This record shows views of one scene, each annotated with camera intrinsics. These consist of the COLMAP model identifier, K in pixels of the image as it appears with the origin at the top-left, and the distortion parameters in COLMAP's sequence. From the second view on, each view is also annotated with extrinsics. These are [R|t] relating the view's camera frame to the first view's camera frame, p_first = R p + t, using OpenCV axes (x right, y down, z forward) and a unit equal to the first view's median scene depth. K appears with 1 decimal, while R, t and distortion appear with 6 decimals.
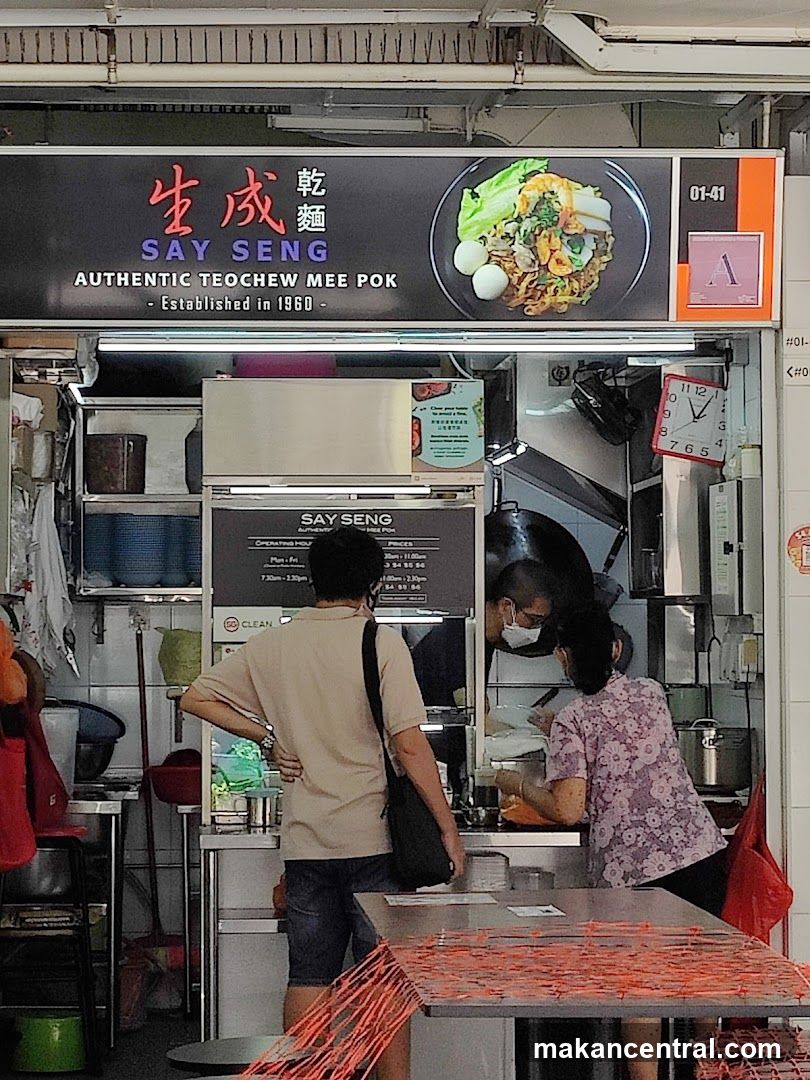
lens RADIAL K [[2634.5, 0, 403.2], [0, 2634.5, 540.8], [0, 0, 1]] dist [0.038537, 0.000000]
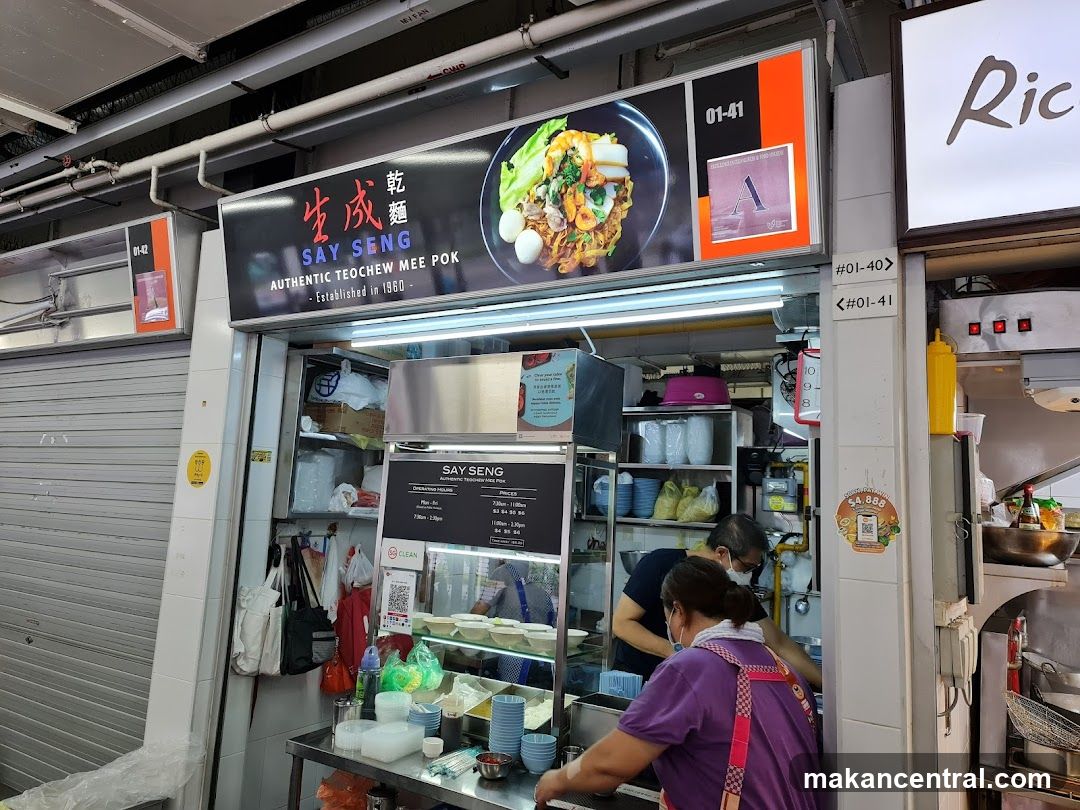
lens RADIAL K [[772.3, 0, 531.7], [0, 772.3, 397.7], [0, 0, 1]] dist [0.051387, 0.004803]
pose [[0.814138, -0.031946, -0.579792, 0.212434], [-0.039129, 0.993198, -0.109668, -0.003797], [0.579352, 0.111971, 0.807350, 0.757995]]
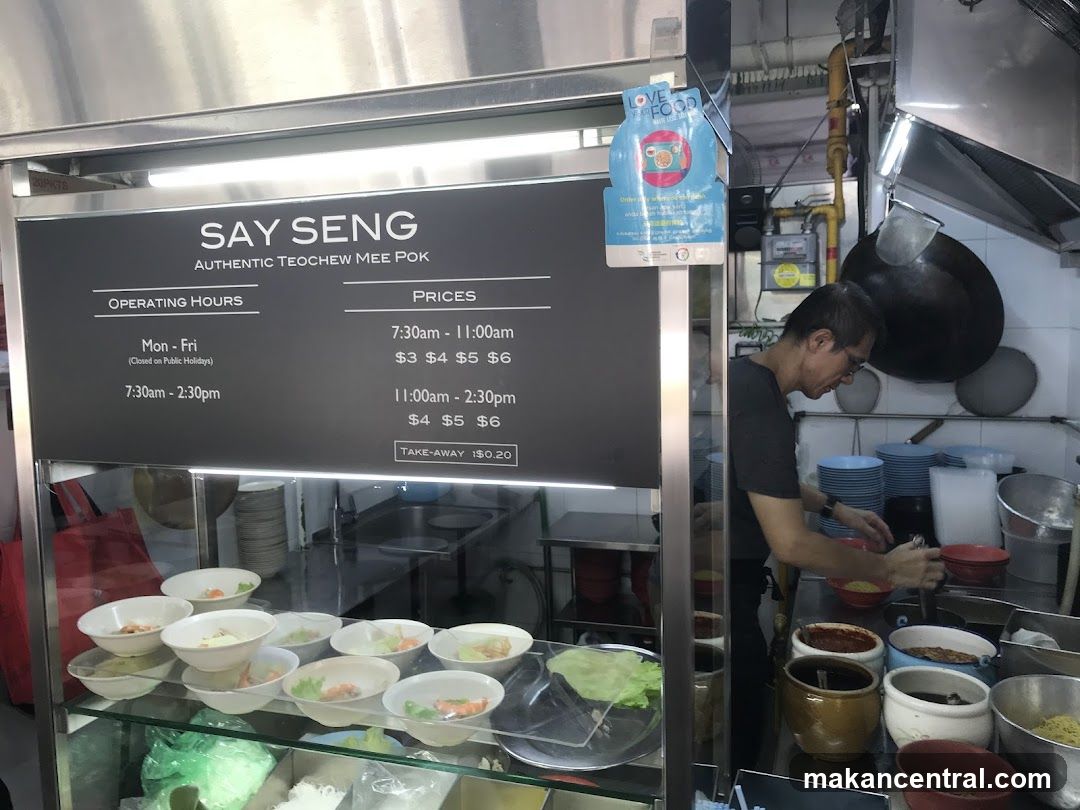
lens RADIAL K [[893.9, 0, 542.2], [0, 893.9, 407.3], [0, 0, 1]] dist [0.013062, -0.002386]
pose [[0.931112, 0.020162, -0.364176, 0.055713], [0.036376, 0.988360, 0.147723, -0.001236], [0.362915, -0.150794, 0.919540, 0.931325]]
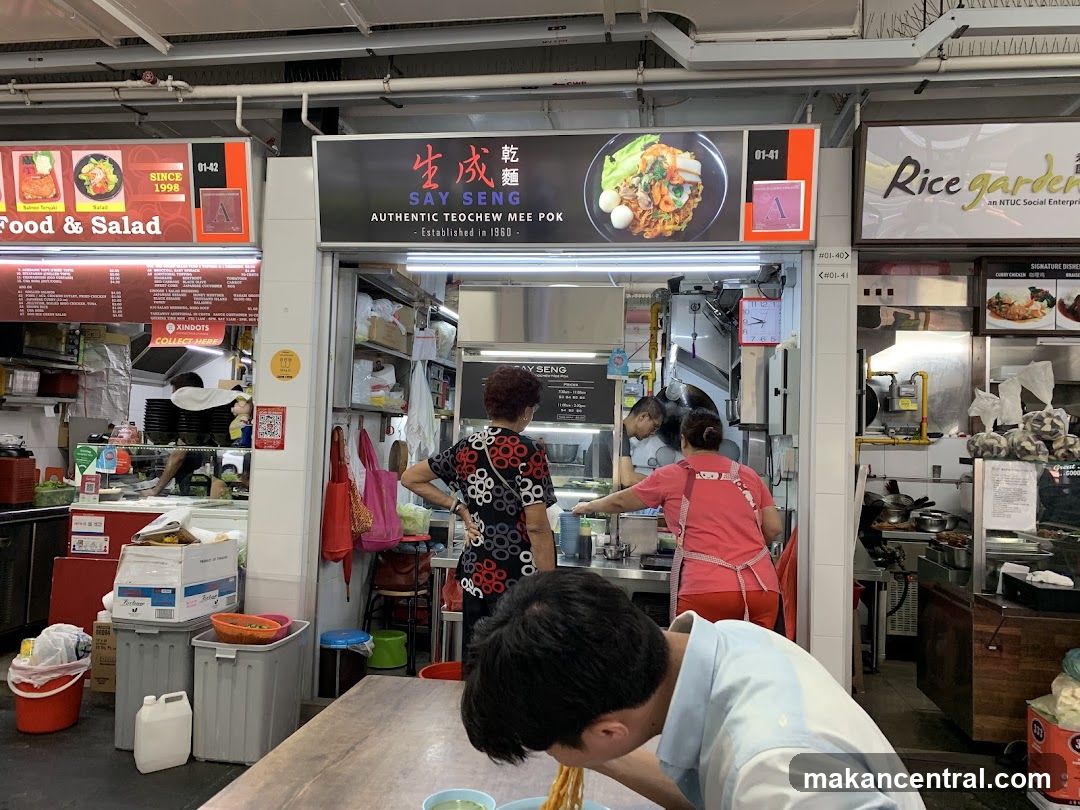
lens RADIAL K [[782.3, 0, 550.7], [0, 782.3, 404.6], [0, 0, 1]] dist [0.040144, -0.014506]
pose [[0.981280, 0.027850, -0.190563, 0.083760], [-0.031083, 0.999419, -0.013997, 0.021853], [0.190062, 0.019659, 0.981575, 0.535187]]
